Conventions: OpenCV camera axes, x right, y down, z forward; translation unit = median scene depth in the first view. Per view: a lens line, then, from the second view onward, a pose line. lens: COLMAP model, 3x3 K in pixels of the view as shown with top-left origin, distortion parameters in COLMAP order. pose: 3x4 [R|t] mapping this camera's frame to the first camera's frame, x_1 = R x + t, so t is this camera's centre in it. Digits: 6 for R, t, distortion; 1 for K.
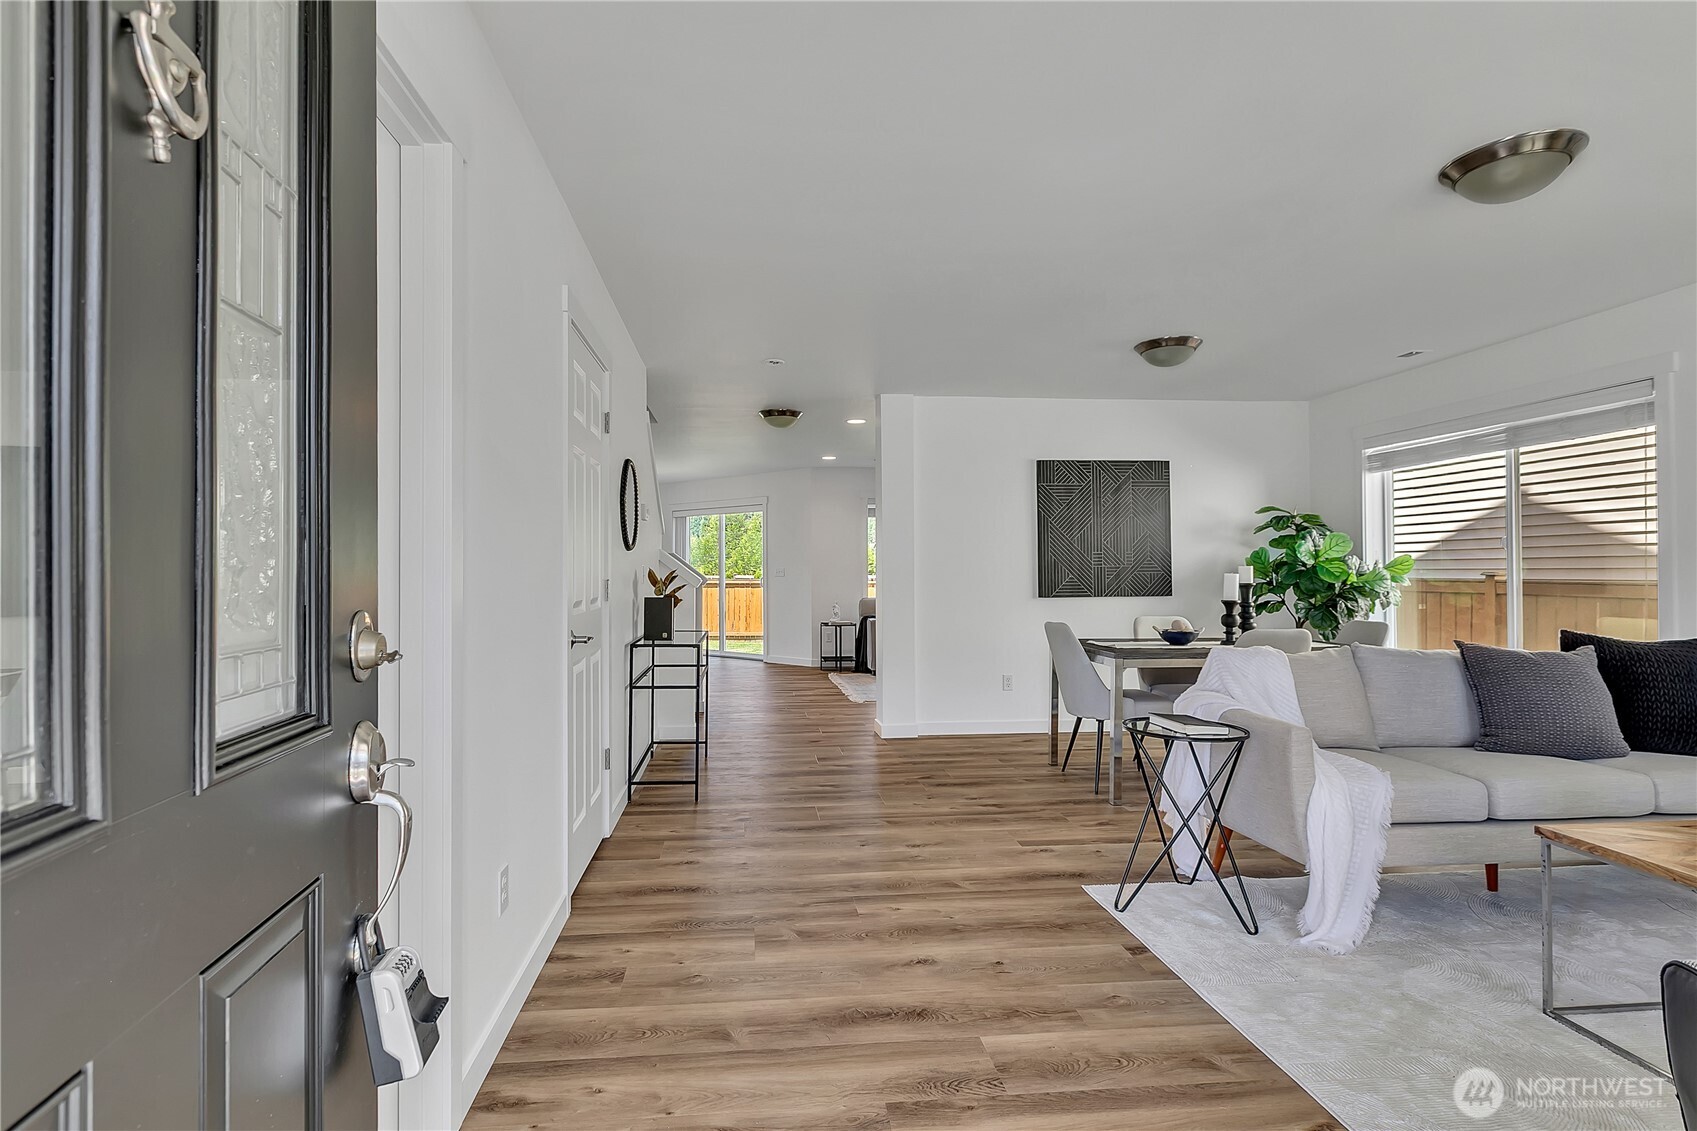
lens RADIAL K [[808.5, 0, 813.9], [0, 808.5, 555.7], [0, 0, 1]] dist [-0.003143, 0.000116]
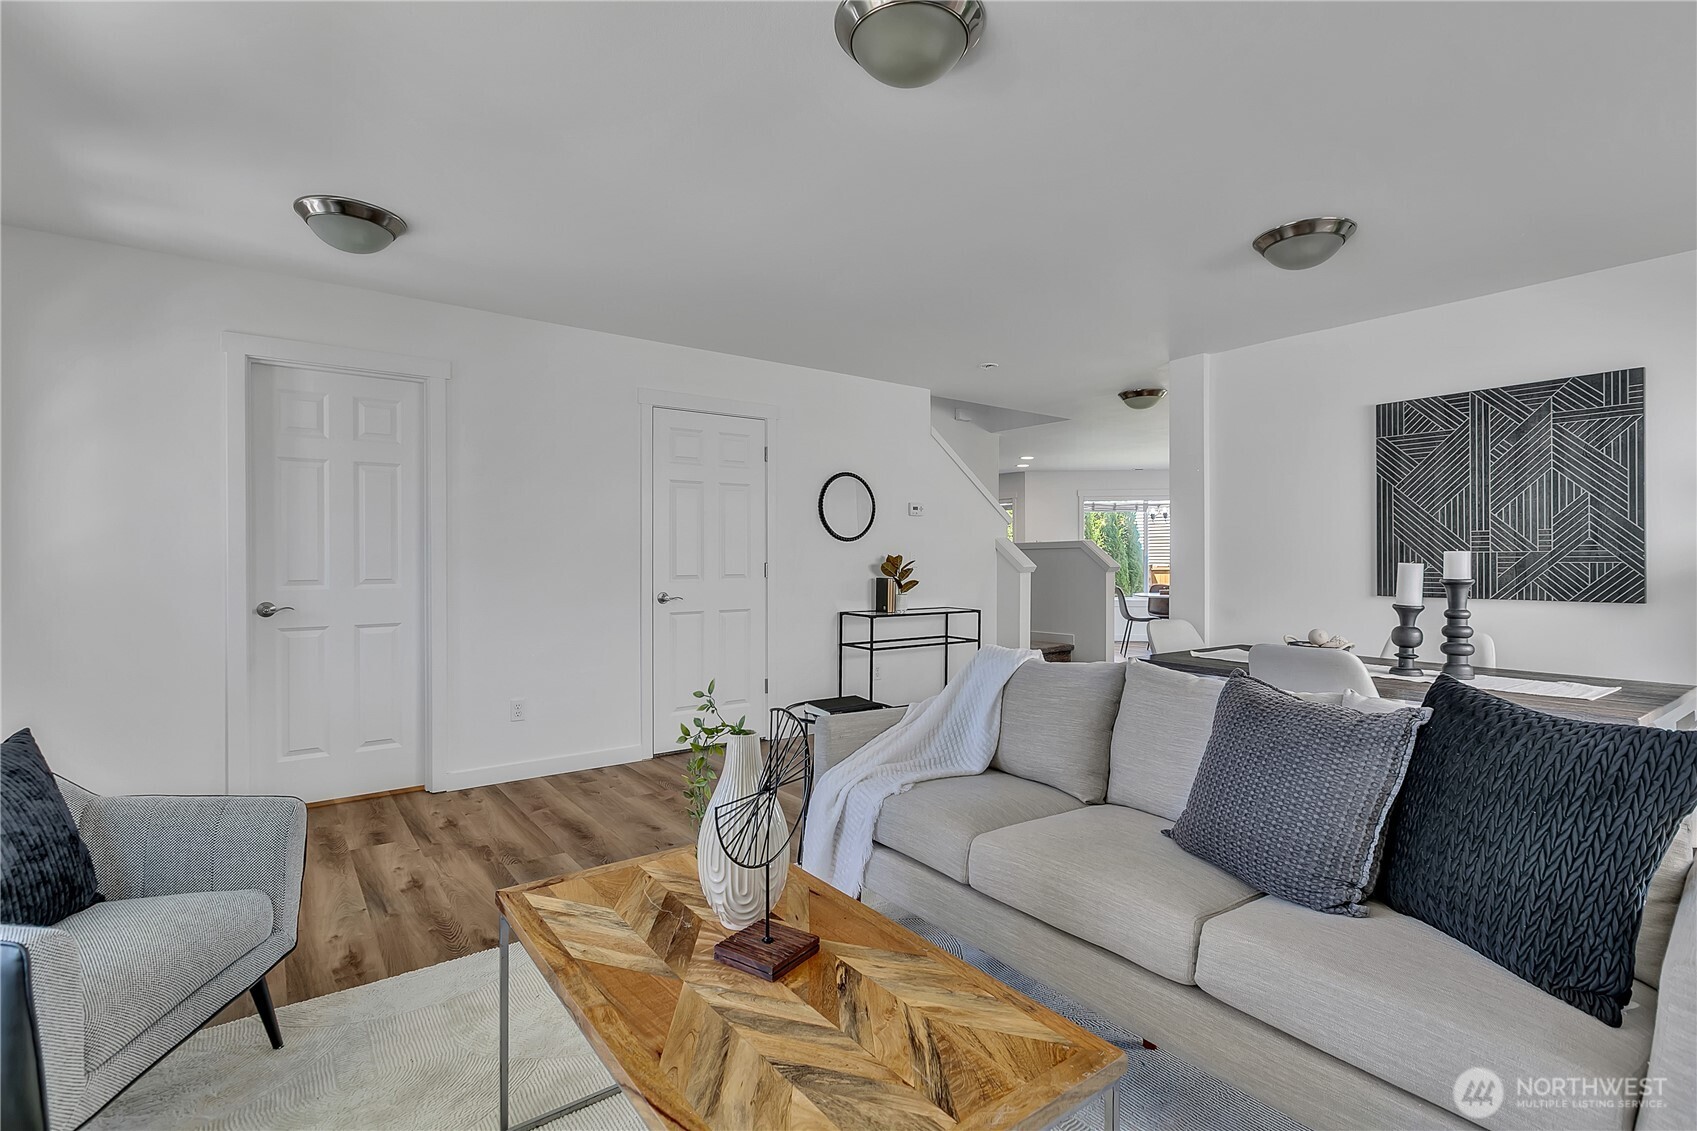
lens RADIAL K [[786.6, 0, 853.9], [0, 786.6, 557.3], [0, 0, 1]] dist [-0.000004, 0.000068]
pose [[0.533801, 0.001666, -0.845609, 0.955026], [0.013598, 0.999852, 0.010554, 0.005814], [0.845501, -0.017132, 0.533699, 0.352725]]
